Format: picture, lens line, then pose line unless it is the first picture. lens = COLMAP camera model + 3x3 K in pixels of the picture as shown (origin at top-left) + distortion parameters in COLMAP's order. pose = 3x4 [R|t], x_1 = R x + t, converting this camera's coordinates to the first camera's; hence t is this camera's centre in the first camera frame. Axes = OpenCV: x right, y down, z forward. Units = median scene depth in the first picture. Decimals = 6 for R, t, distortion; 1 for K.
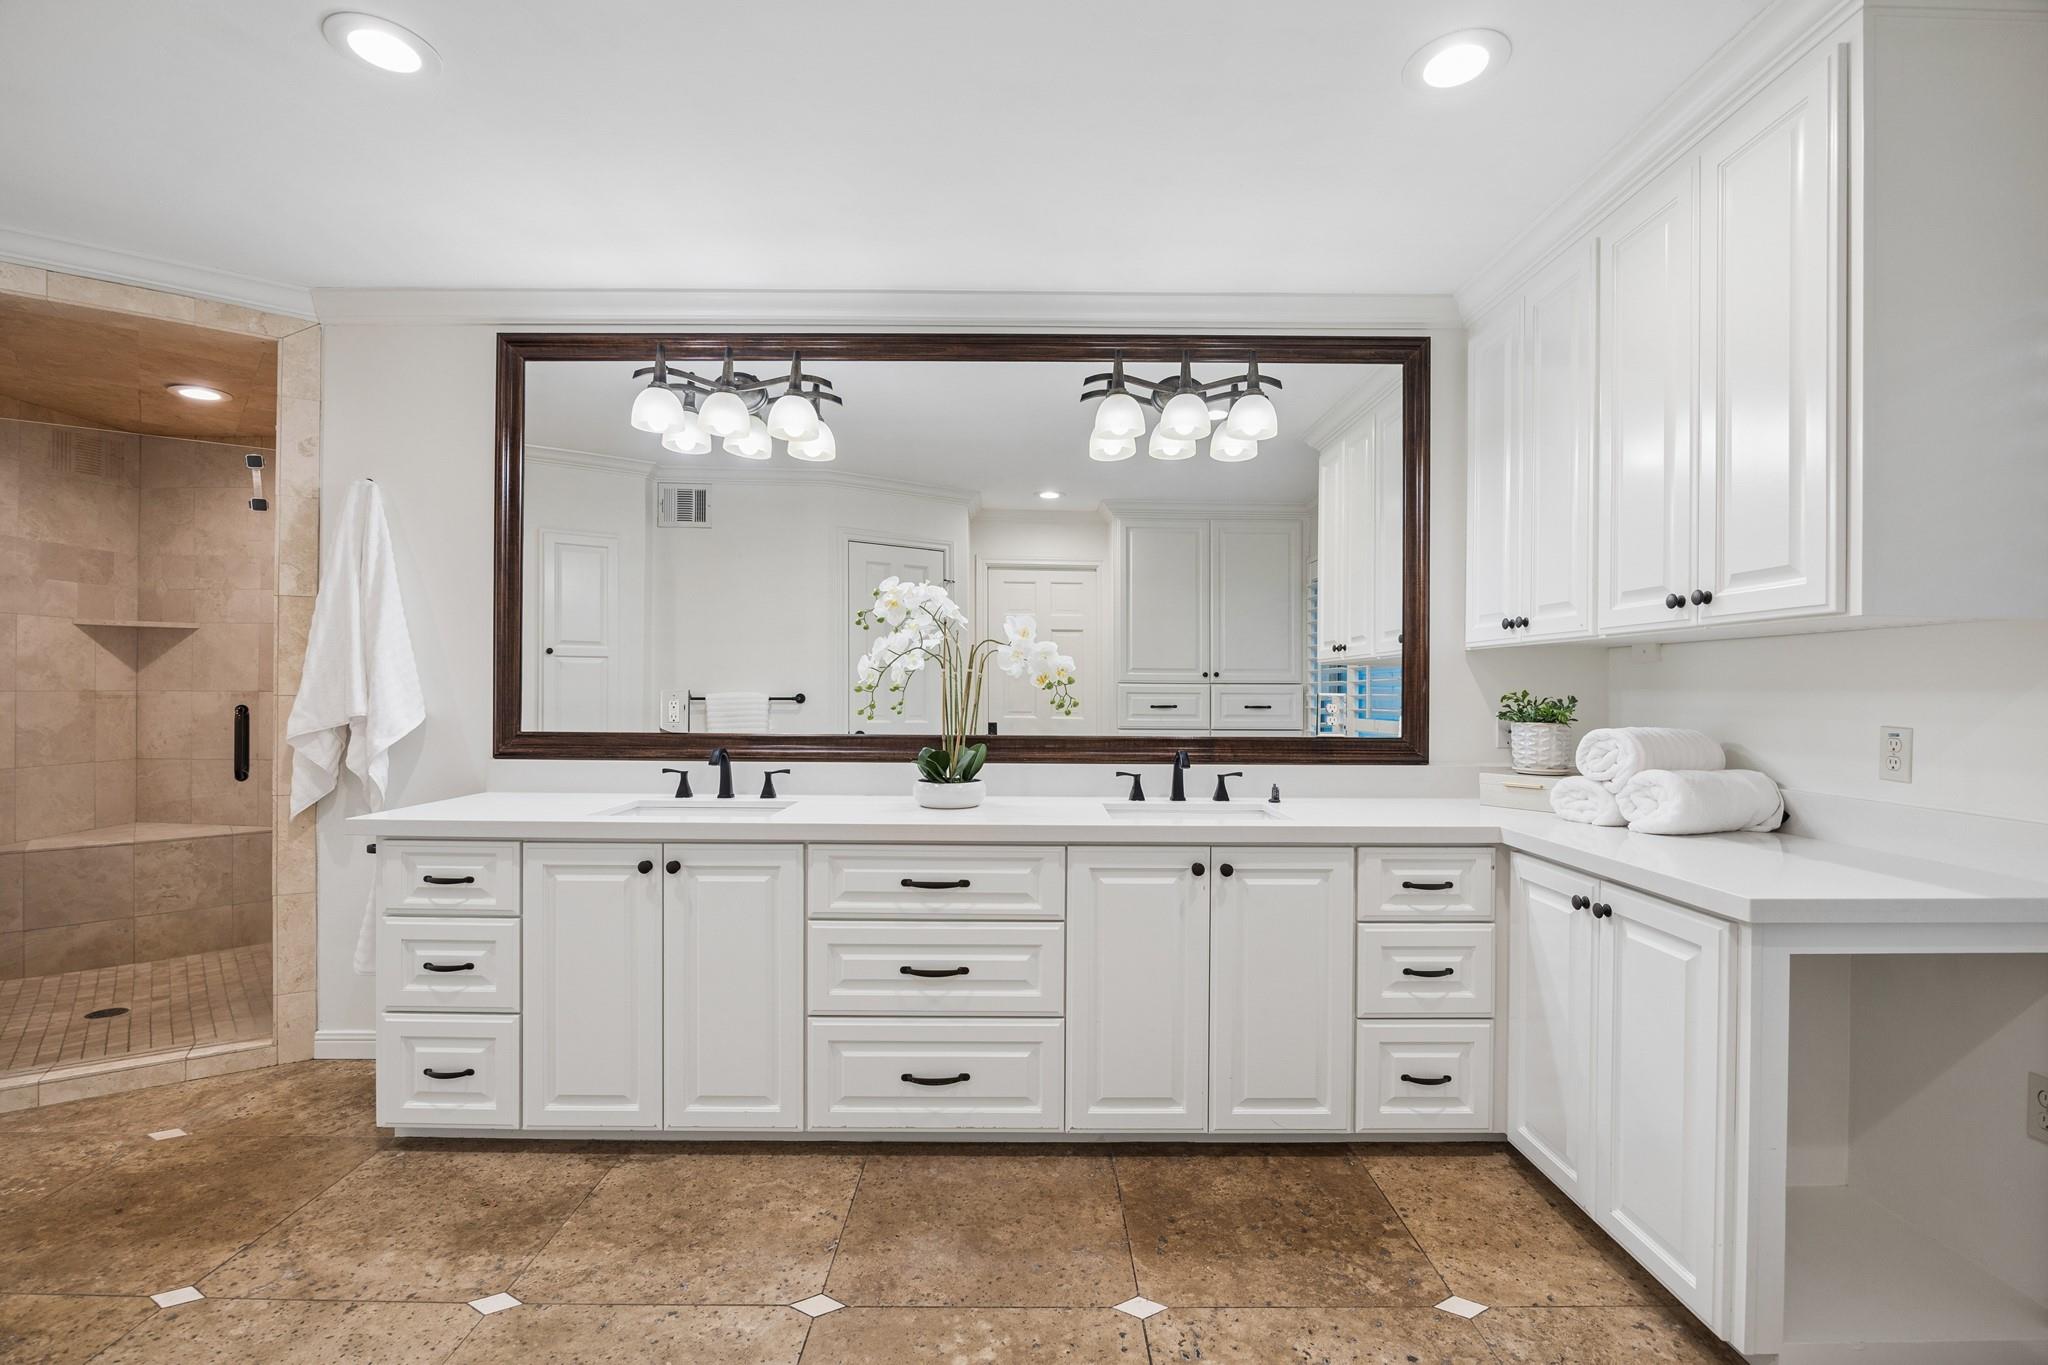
lens RADIAL K [[909.3, 0, 1028.6], [0, 909.3, 692.1], [0, 0, 1]] dist [-0.019845, 0.000651]
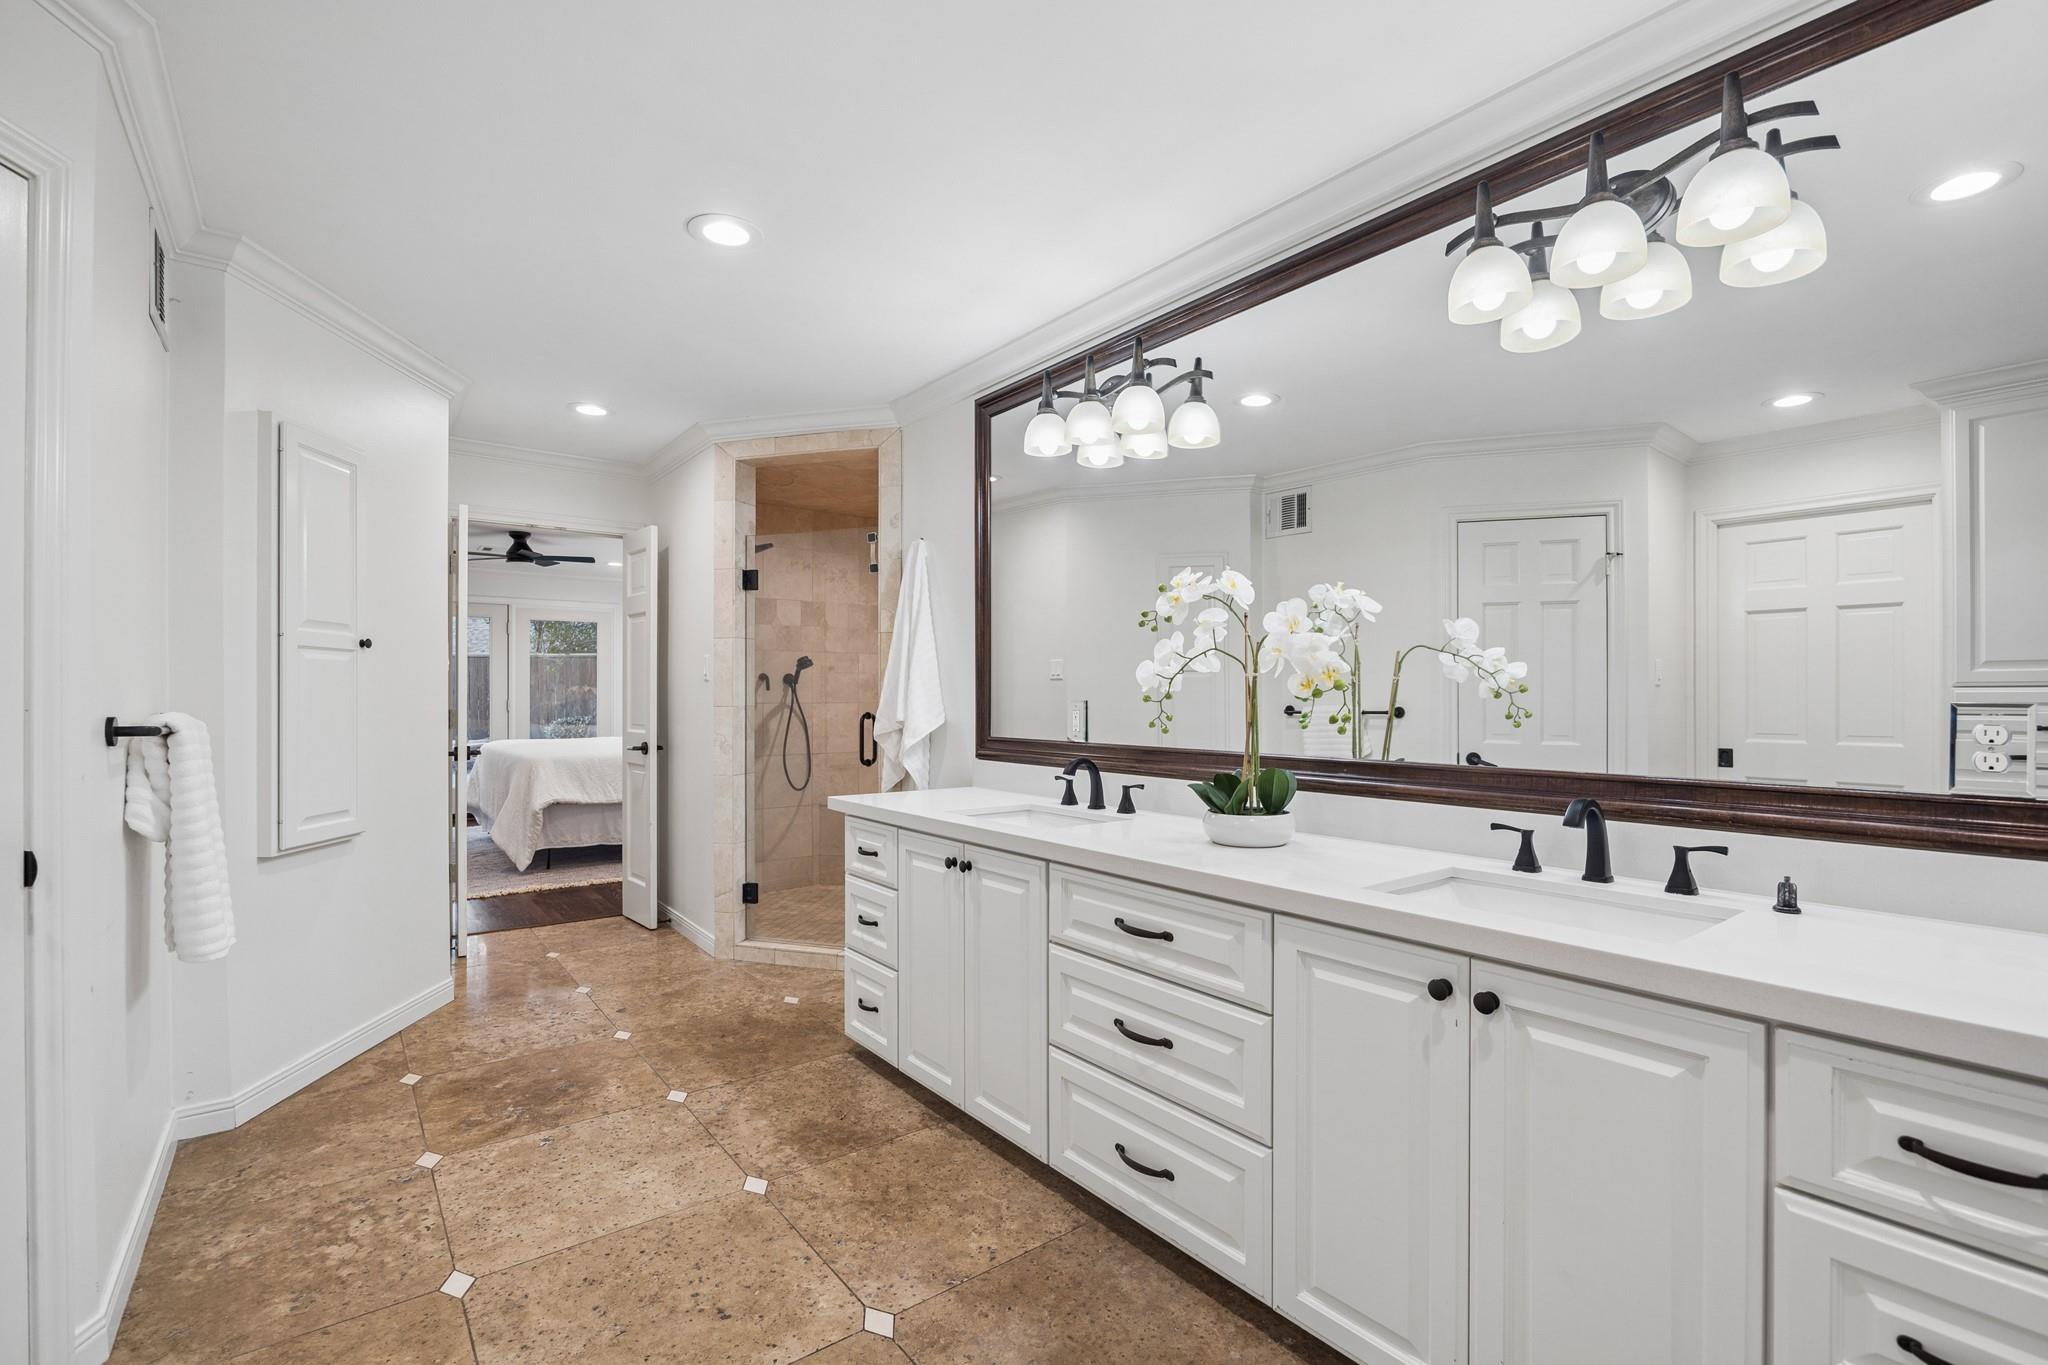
lens RADIAL K [[913.7, 0, 1015.8], [0, 913.7, 697.6], [0, 0, 1]] dist [-0.020597, 0.000221]
pose [[0.601618, -0.005637, -0.798764, 0.414532], [-0.001872, 0.999962, -0.008467, 0.003453], [0.798782, 0.006589, 0.601585, 0.330852]]
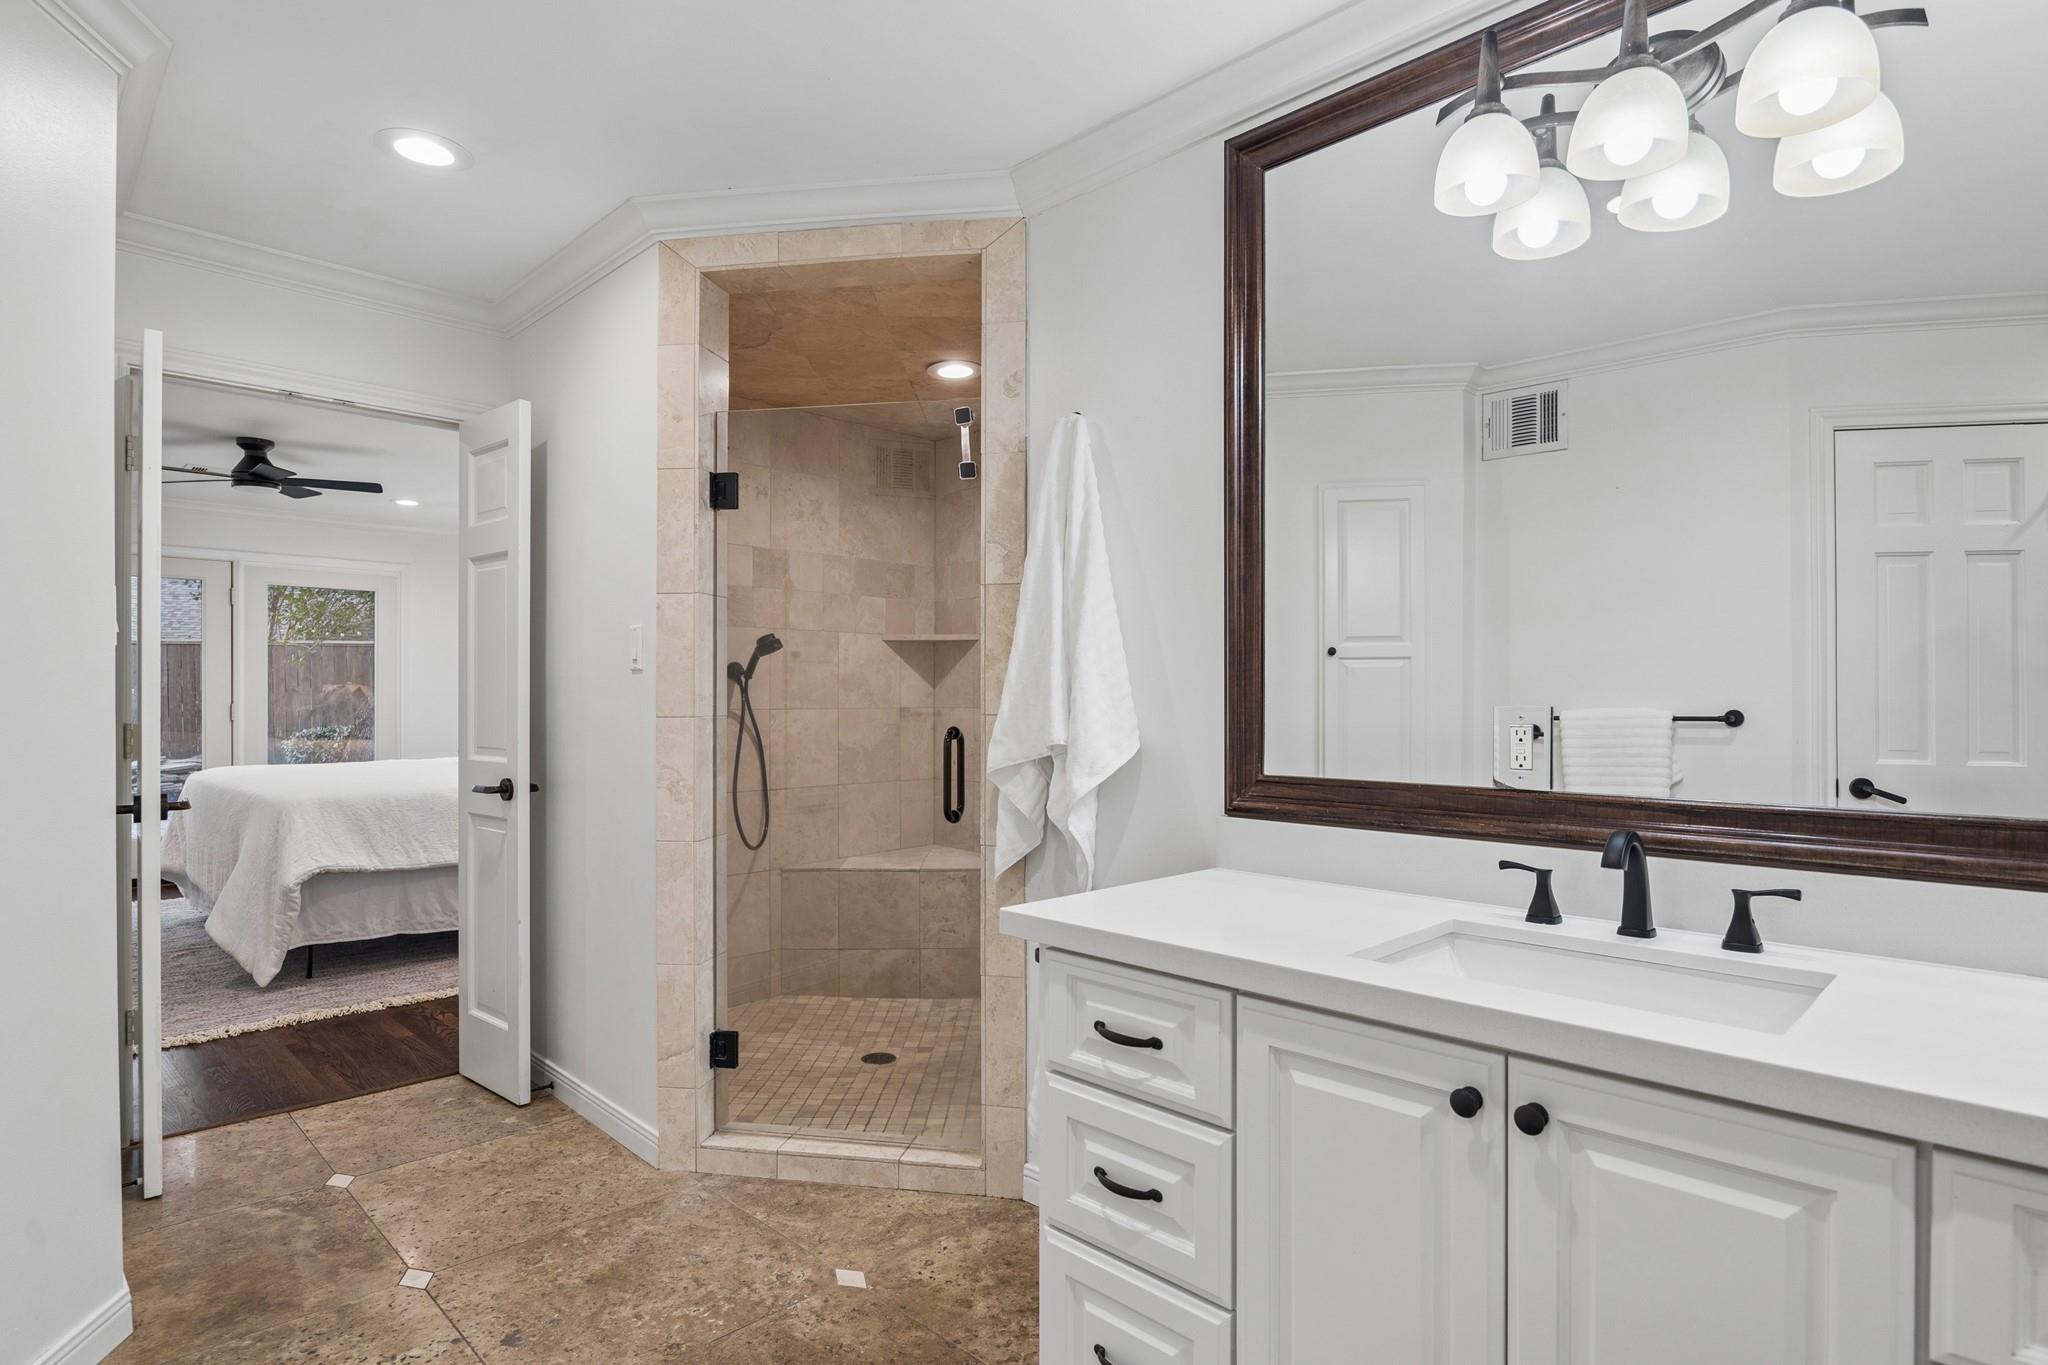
lens RADIAL K [[1067.7, 0, 1036.3], [0, 1067.7, 698.2], [0, 0, 1]] dist [-0.003709, -0.000680]
pose [[0.709133, -0.007374, -0.705037, -0.165042], [0.002309, 0.999964, -0.008136, -0.002935], [0.705071, 0.004142, 0.709124, 0.390463]]
